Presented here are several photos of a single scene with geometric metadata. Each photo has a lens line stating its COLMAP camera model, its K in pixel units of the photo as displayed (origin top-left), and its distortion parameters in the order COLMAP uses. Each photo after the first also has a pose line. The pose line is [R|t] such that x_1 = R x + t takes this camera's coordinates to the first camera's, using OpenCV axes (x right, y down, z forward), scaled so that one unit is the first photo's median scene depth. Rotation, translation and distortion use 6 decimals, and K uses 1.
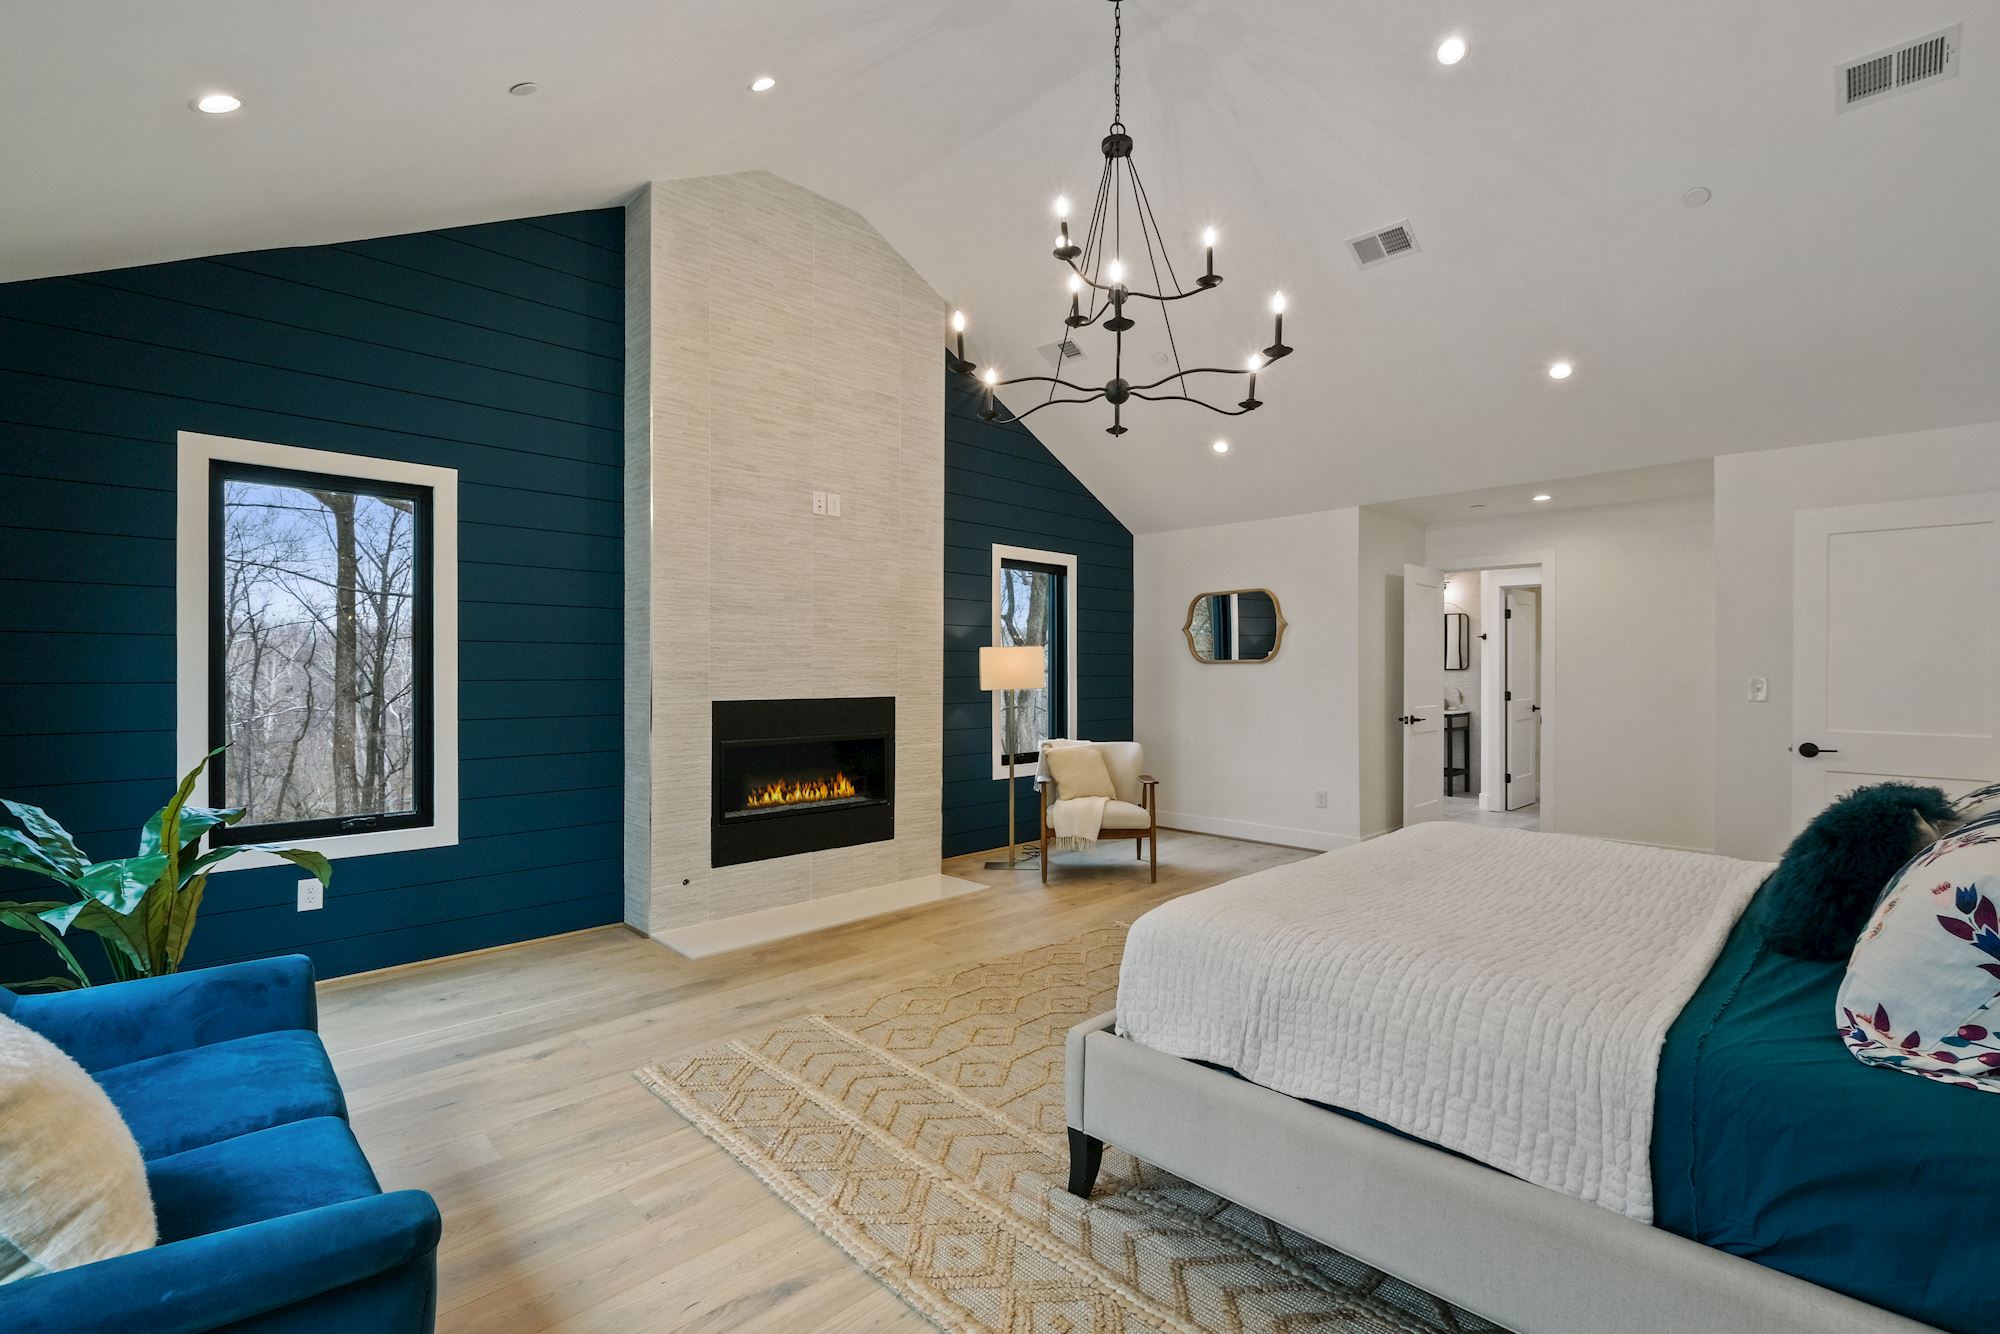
lens RADIAL K [[867.6, 0, 1000.0], [0, 867.6, 667.0], [0, 0, 1]] dist [0.000559, 0.000070]
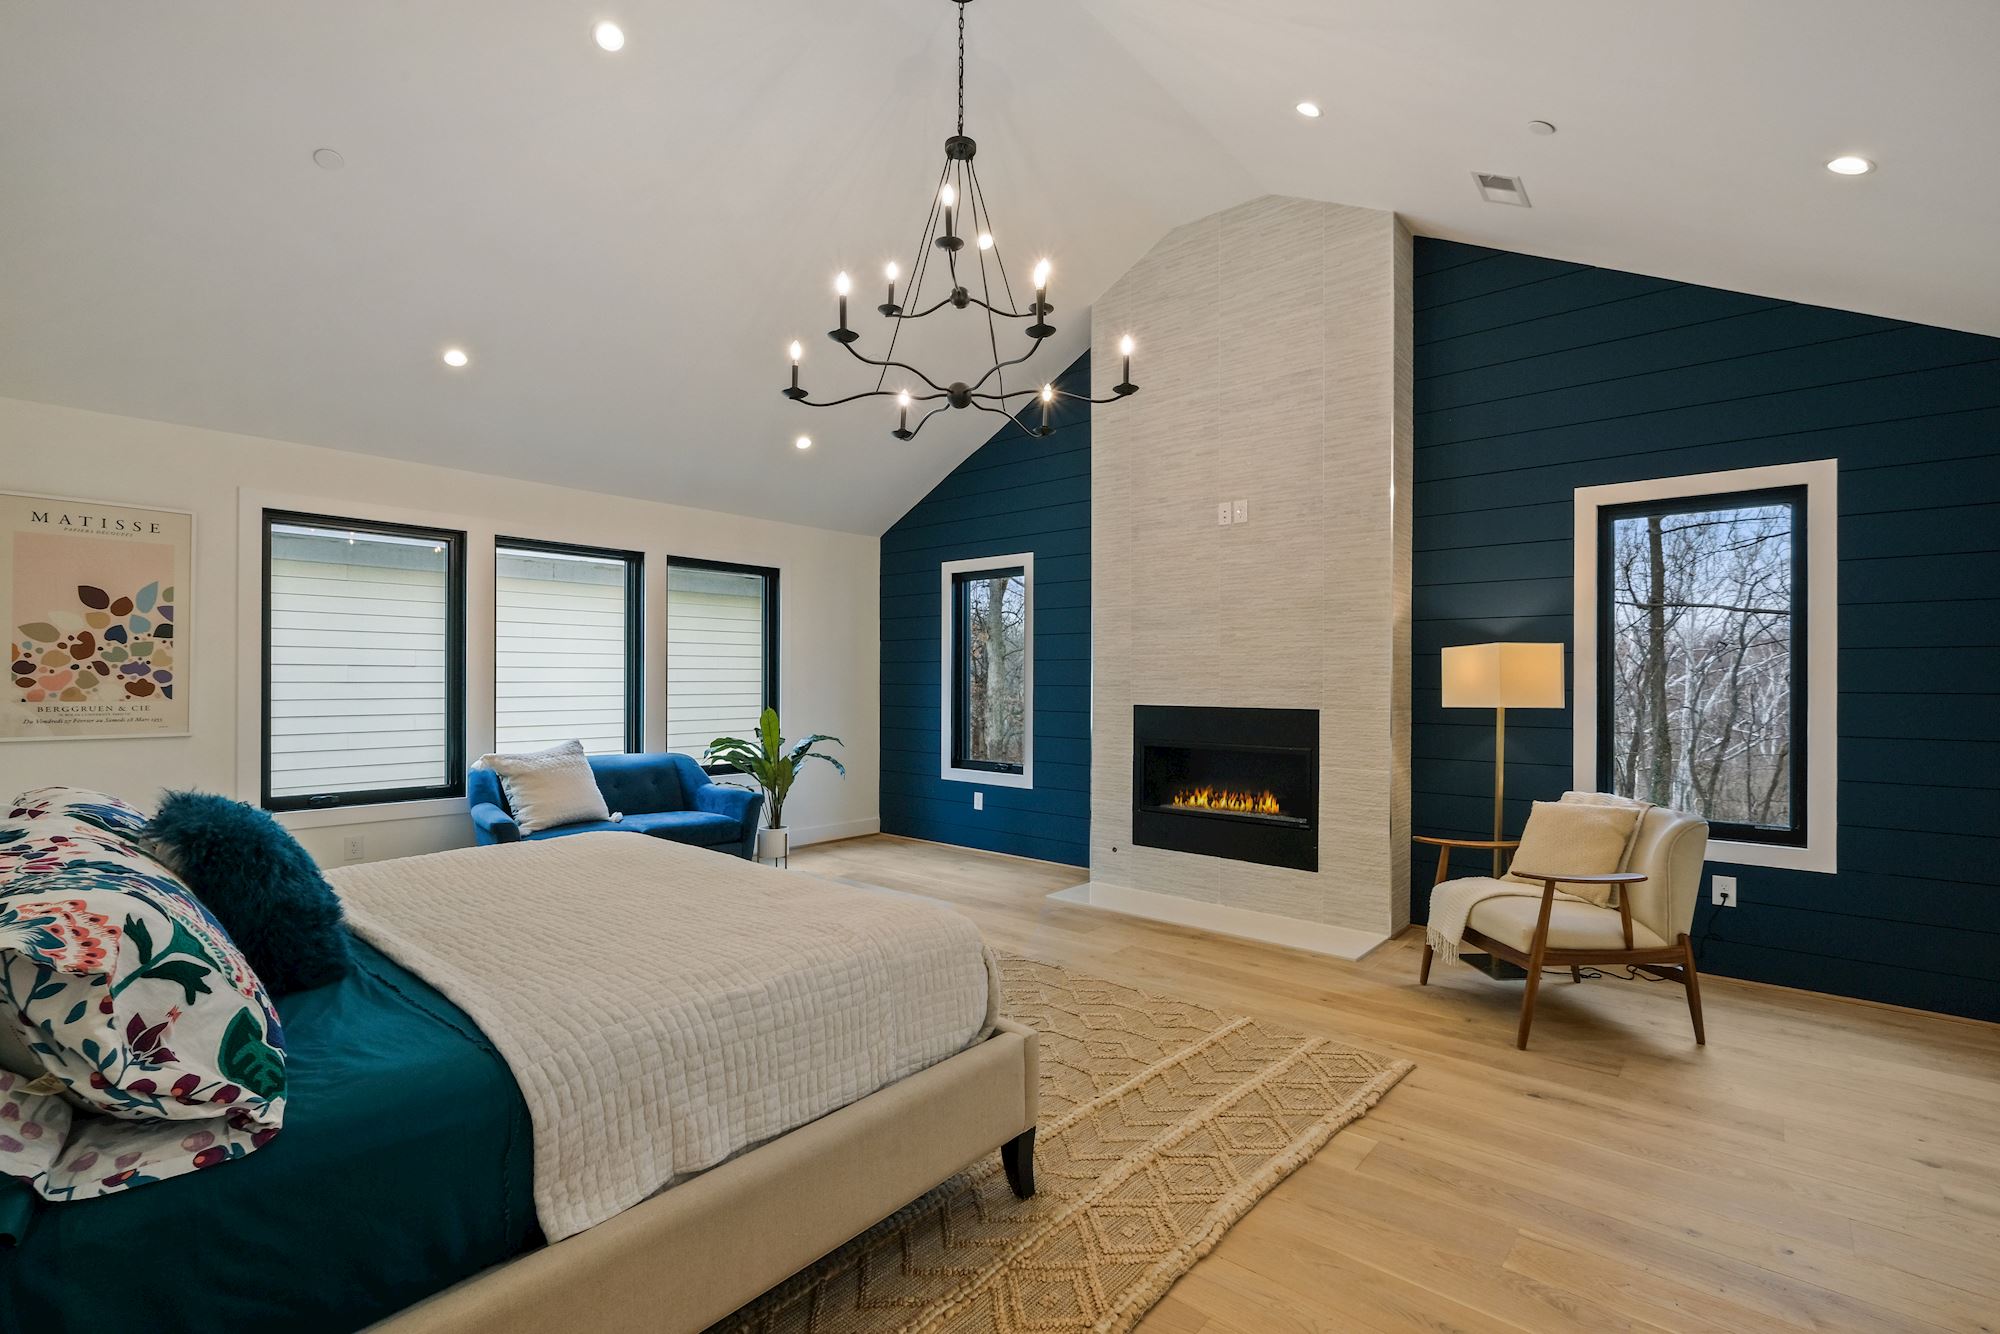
lens RADIAL K [[848.3, 0, 1026.0], [0, 848.3, 681.4], [0, 0, 1]] dist [0.001149, 0.000238]
pose [[0.128378, -0.002377, -0.991722, 0.762744], [-0.005148, 0.999982, -0.003063, 0.010623], [0.991712, 0.005498, 0.128364, 0.664179]]
